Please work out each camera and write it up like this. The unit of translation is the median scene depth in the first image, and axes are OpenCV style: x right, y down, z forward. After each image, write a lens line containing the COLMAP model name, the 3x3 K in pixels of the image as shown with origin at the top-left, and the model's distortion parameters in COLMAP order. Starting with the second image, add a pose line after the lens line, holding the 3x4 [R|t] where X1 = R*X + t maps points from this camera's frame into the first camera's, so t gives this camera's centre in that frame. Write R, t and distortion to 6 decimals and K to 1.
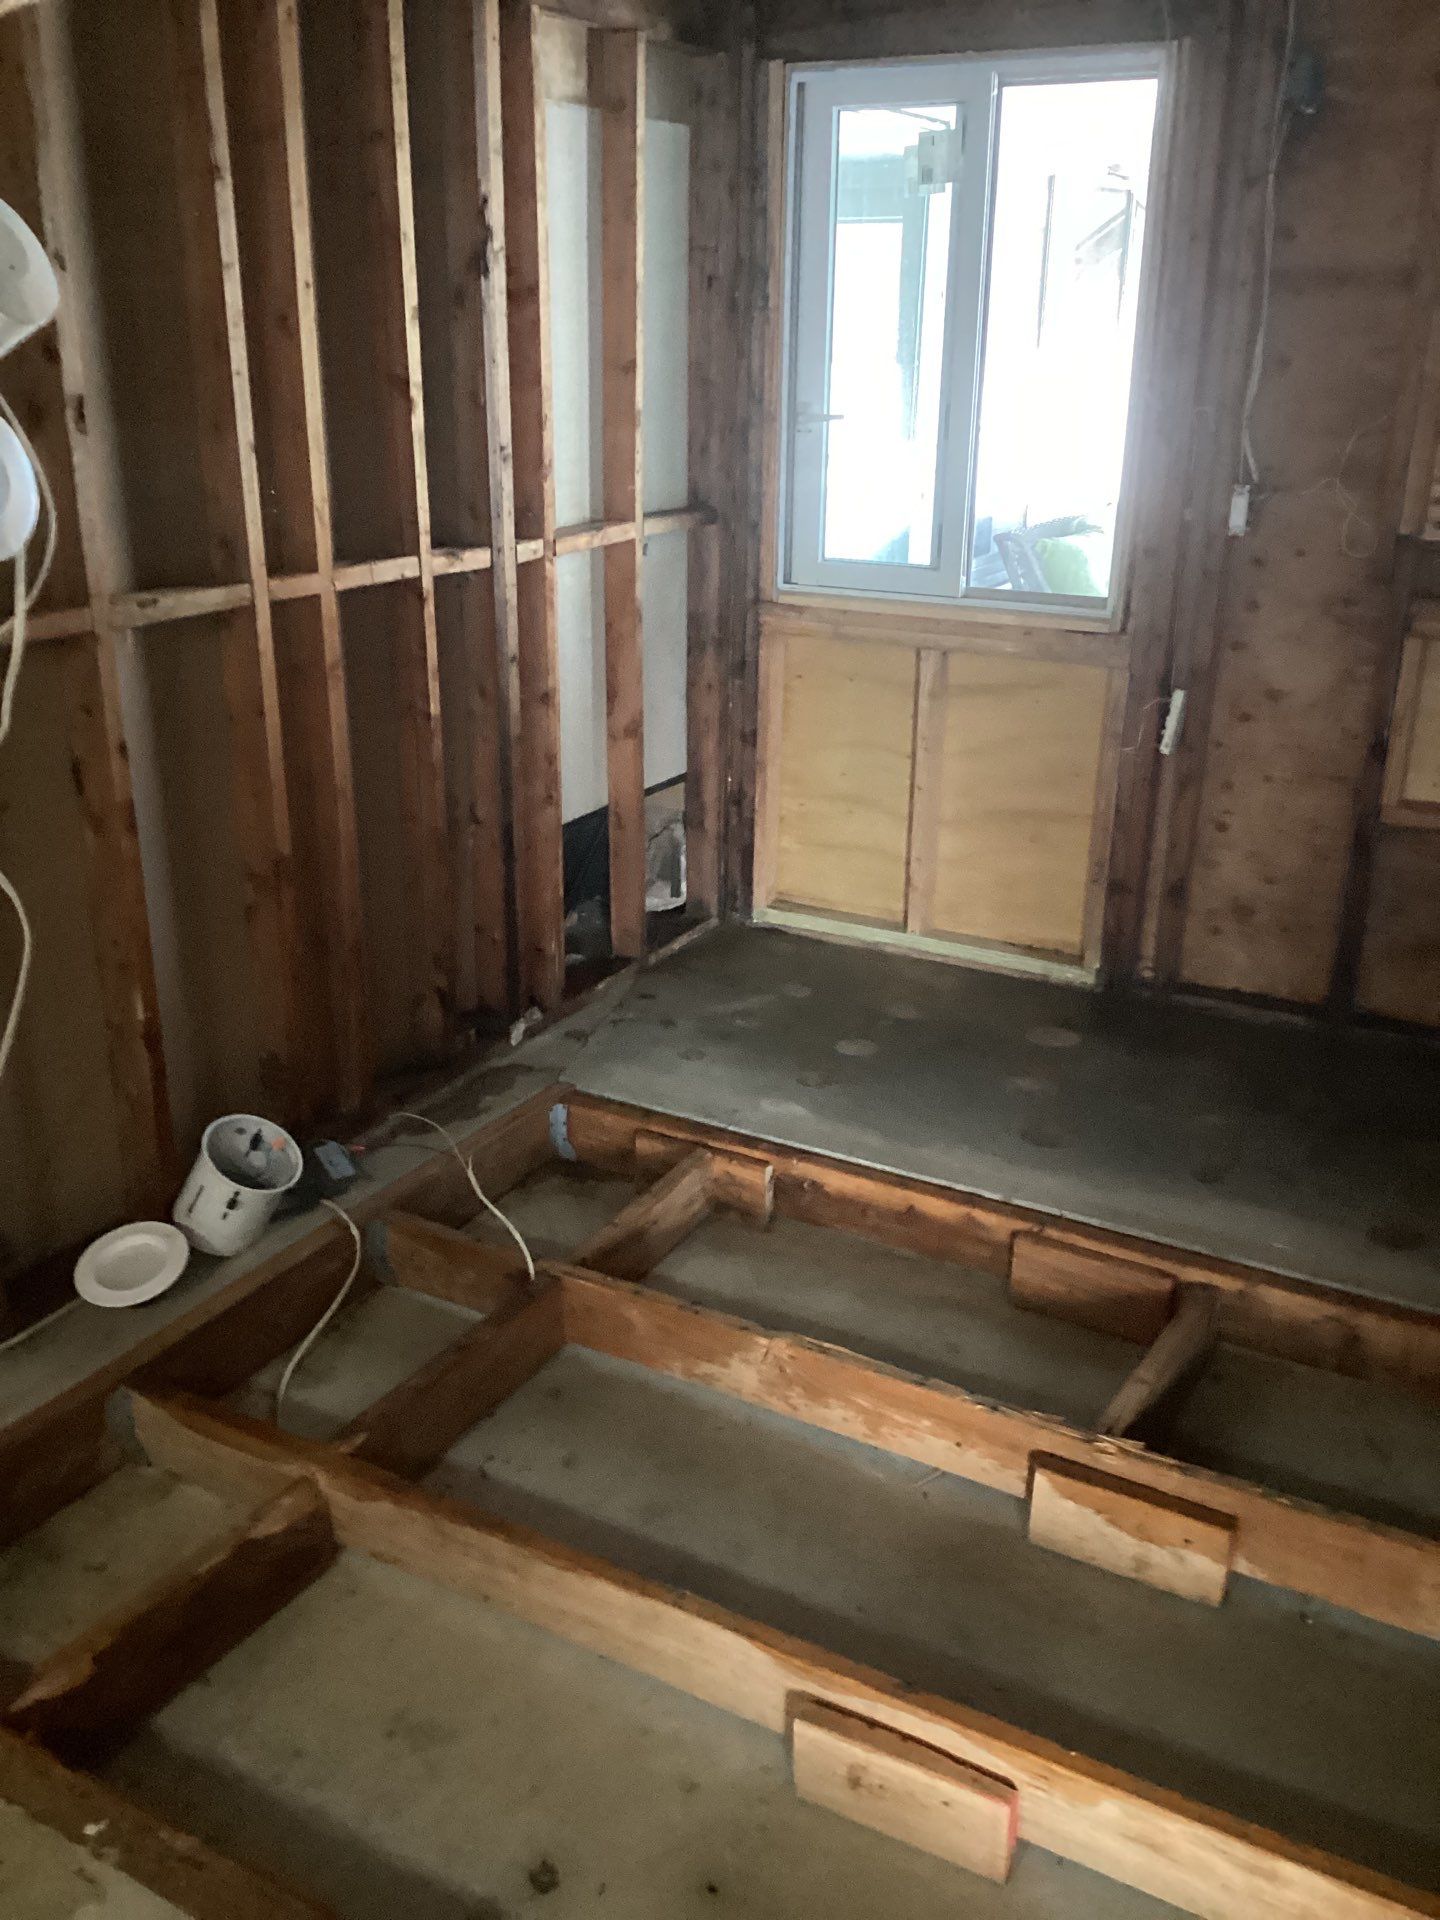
lens RADIAL K [[1767.5, 0, 729.6], [0, 1767.5, 1001.0], [0, 0, 1]] dist [0.022613, -0.010831]
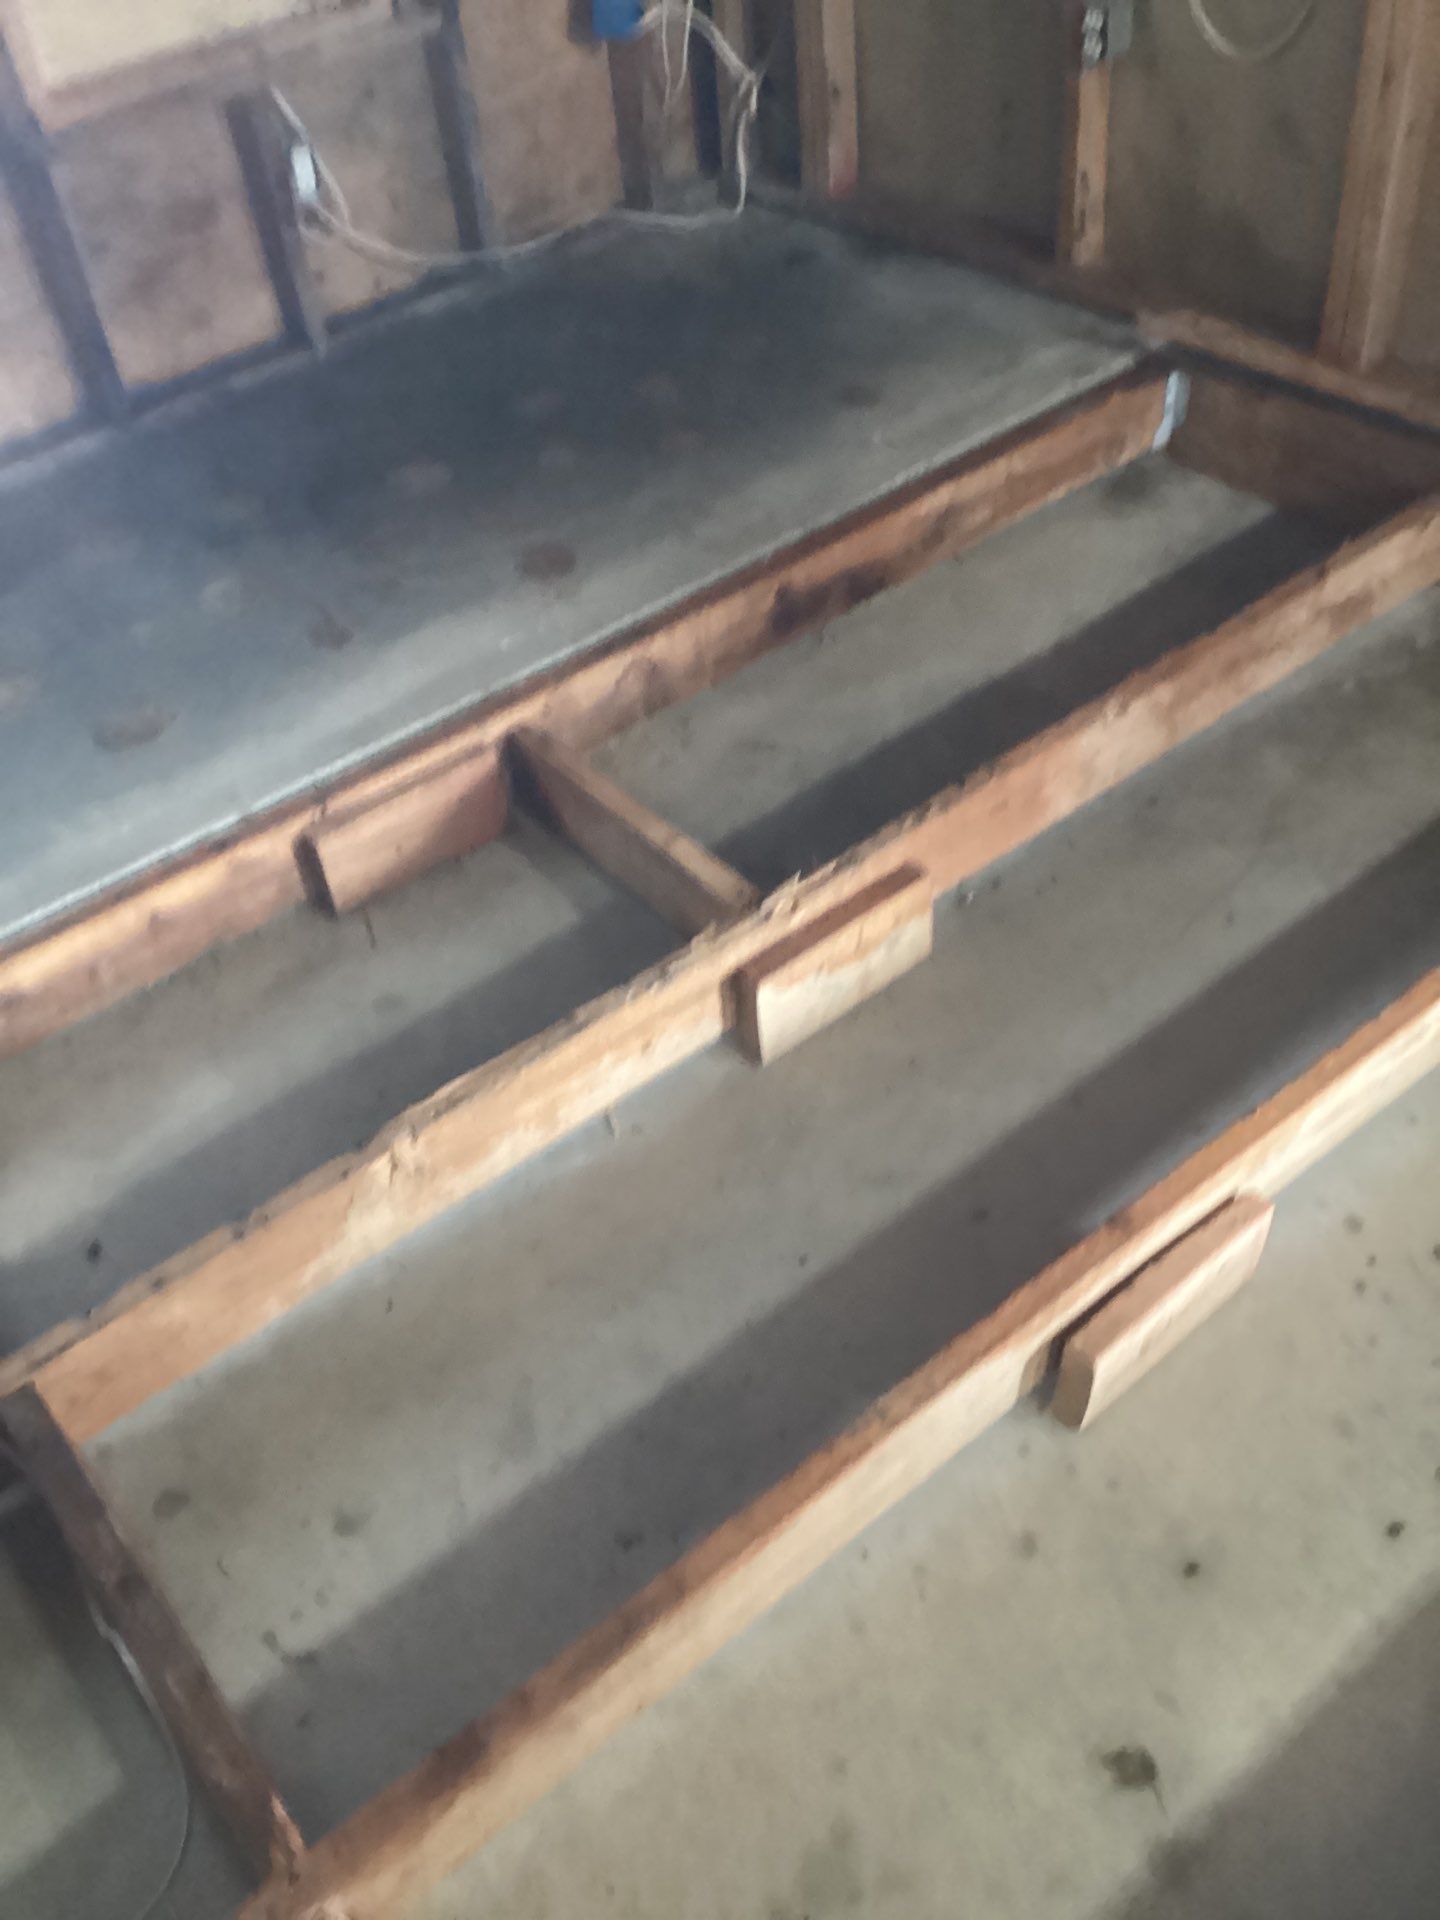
lens RADIAL K [[1767.5, 0, 729.6], [0, 1767.5, 1001.0], [0, 0, 1]] dist [0.022613, -0.010831]
pose [[0.358252, -0.674202, 0.645838, -0.293833], [0.419282, 0.734255, 0.533922, -0.134748], [-0.834181, 0.079510, 0.545729, 0.497311]]
